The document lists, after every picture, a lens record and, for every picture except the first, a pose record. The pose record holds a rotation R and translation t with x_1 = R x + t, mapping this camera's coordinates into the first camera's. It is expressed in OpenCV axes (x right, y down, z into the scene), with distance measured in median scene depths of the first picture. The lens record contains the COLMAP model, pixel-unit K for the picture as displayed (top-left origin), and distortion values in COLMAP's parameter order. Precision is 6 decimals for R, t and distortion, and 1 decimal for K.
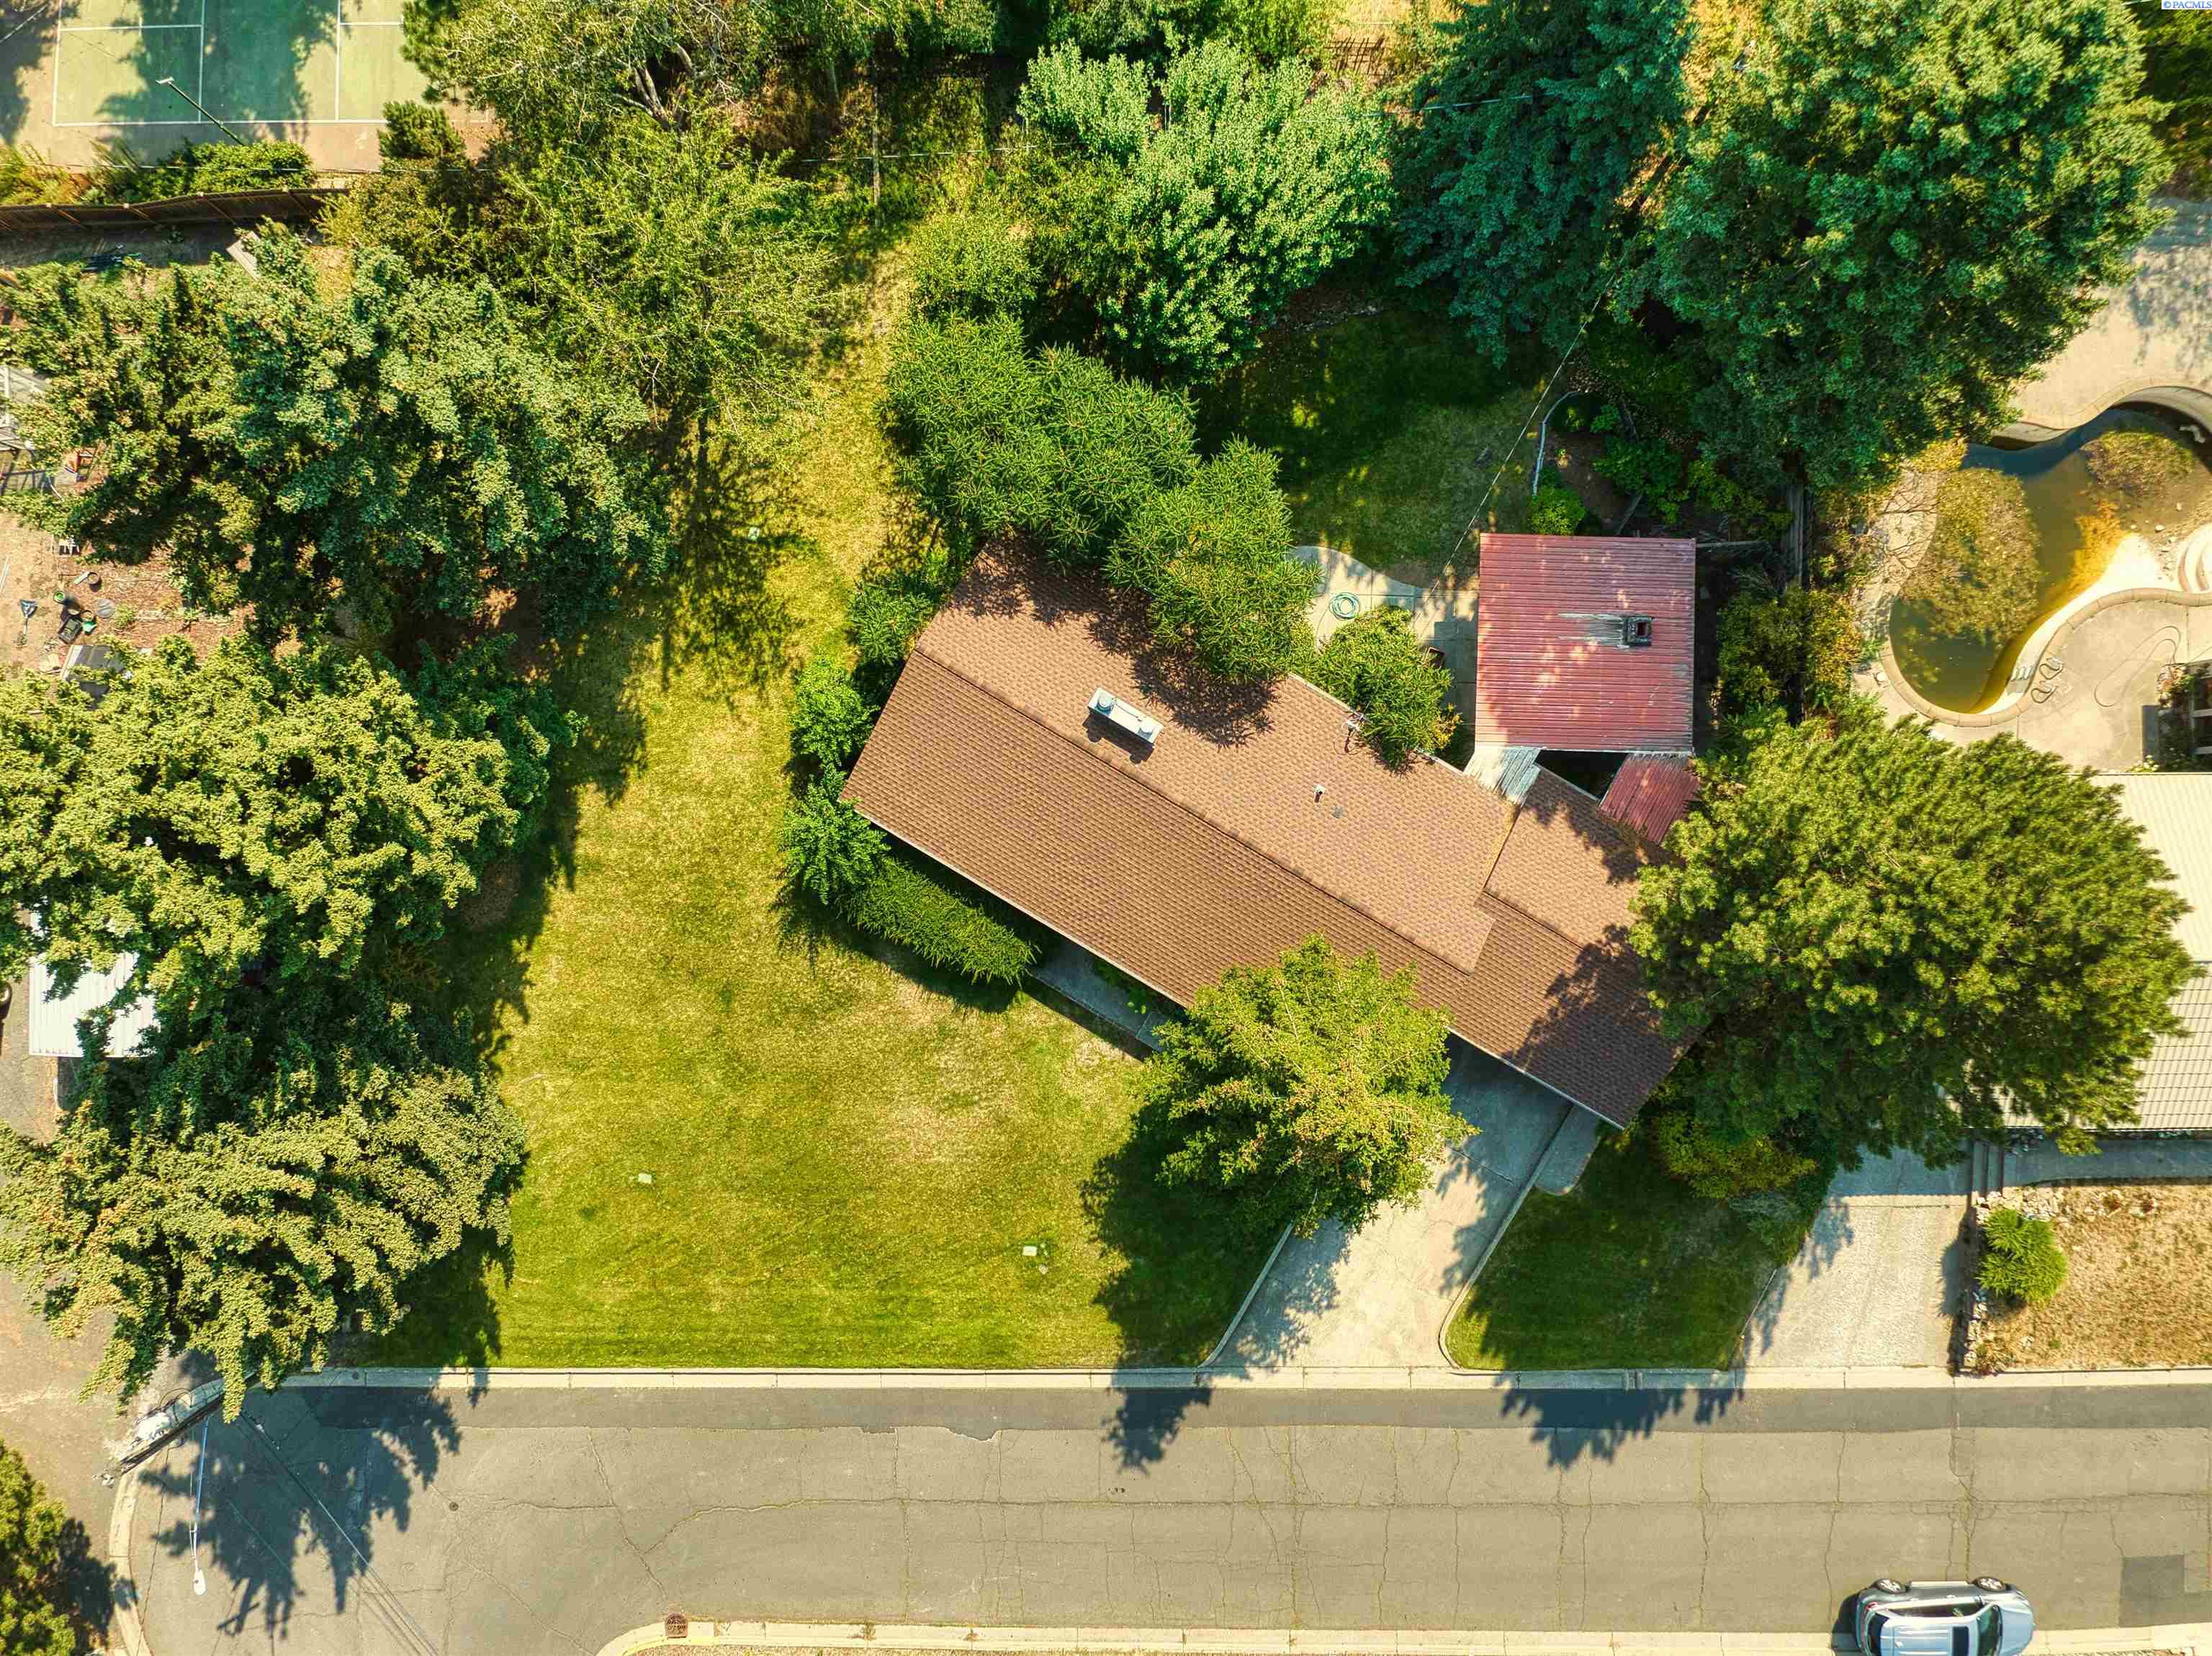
lens RADIAL K [[1555.5, 0, 1113.2], [0, 1555.5, 831.7], [0, 0, 1]] dist [-0.001073, -0.040997]
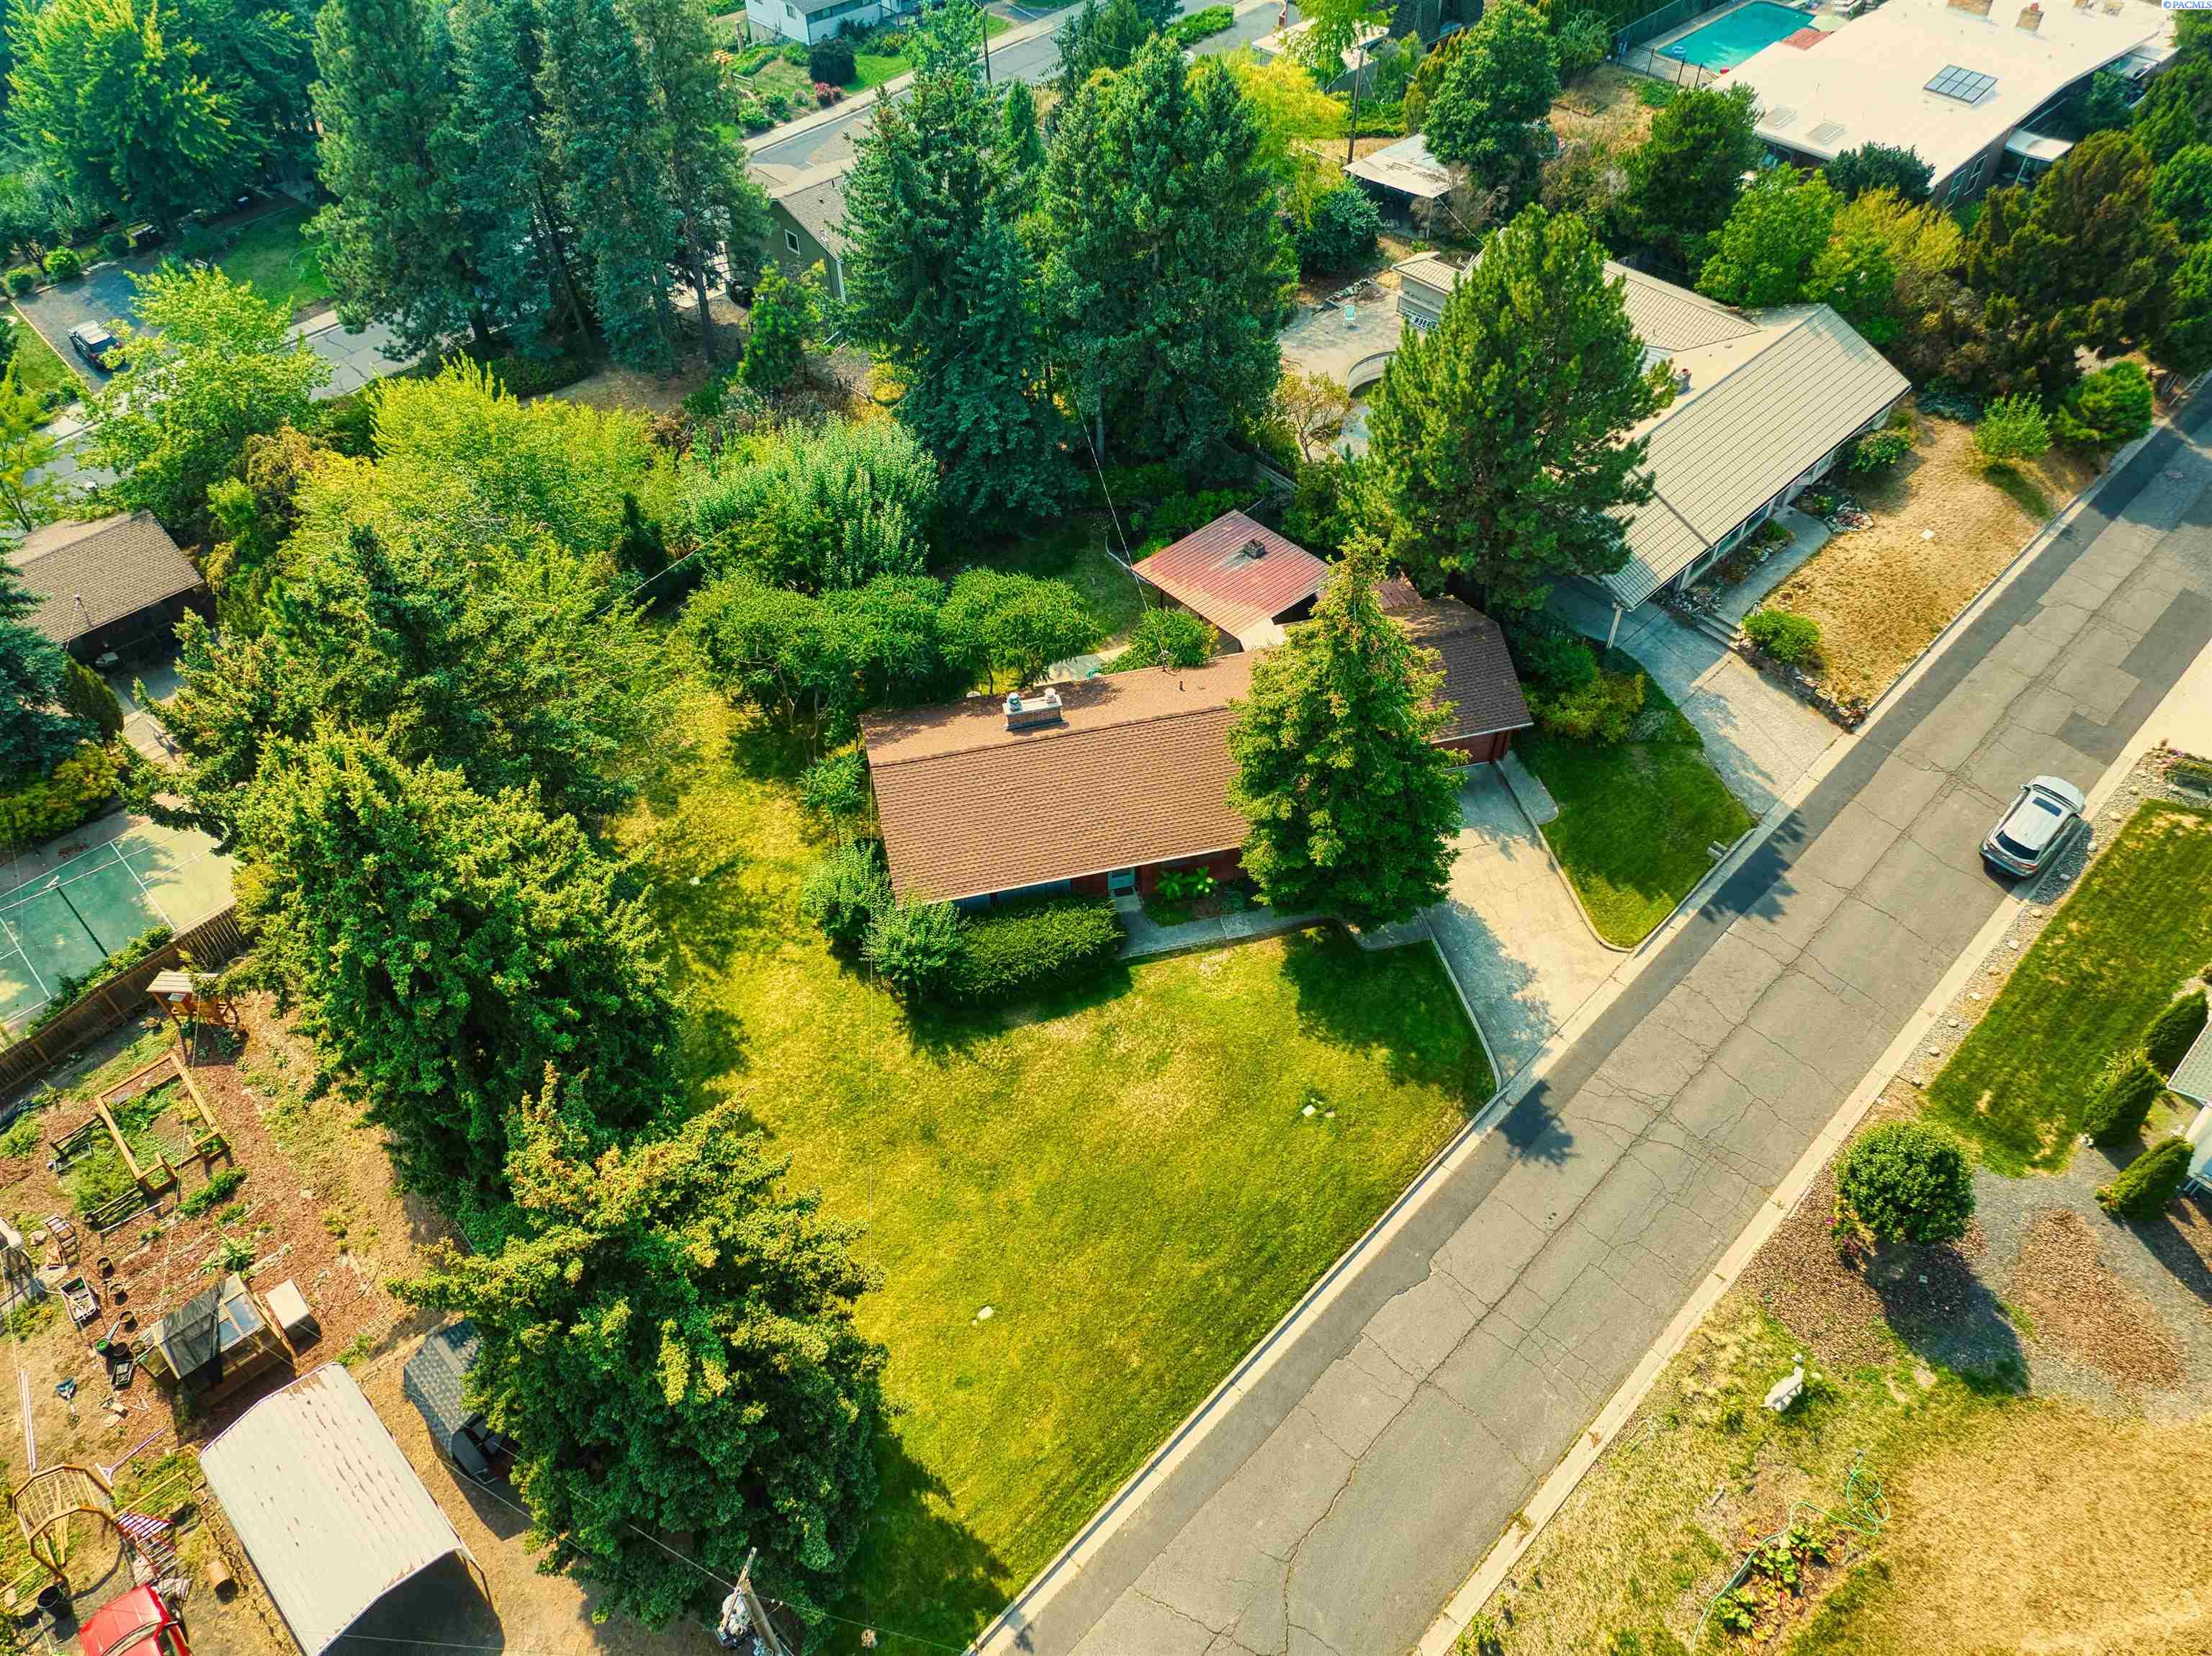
lens RADIAL K [[1555.5, 0, 1113.2], [0, 1555.5, 831.7], [0, 0, 1]] dist [-0.001073, -0.040997]
pose [[0.715511, -0.514767, 0.472290, -0.548789], [0.698586, 0.531633, -0.478899, 0.582626], [-0.004564, 0.672593, 0.739998, 0.100021]]
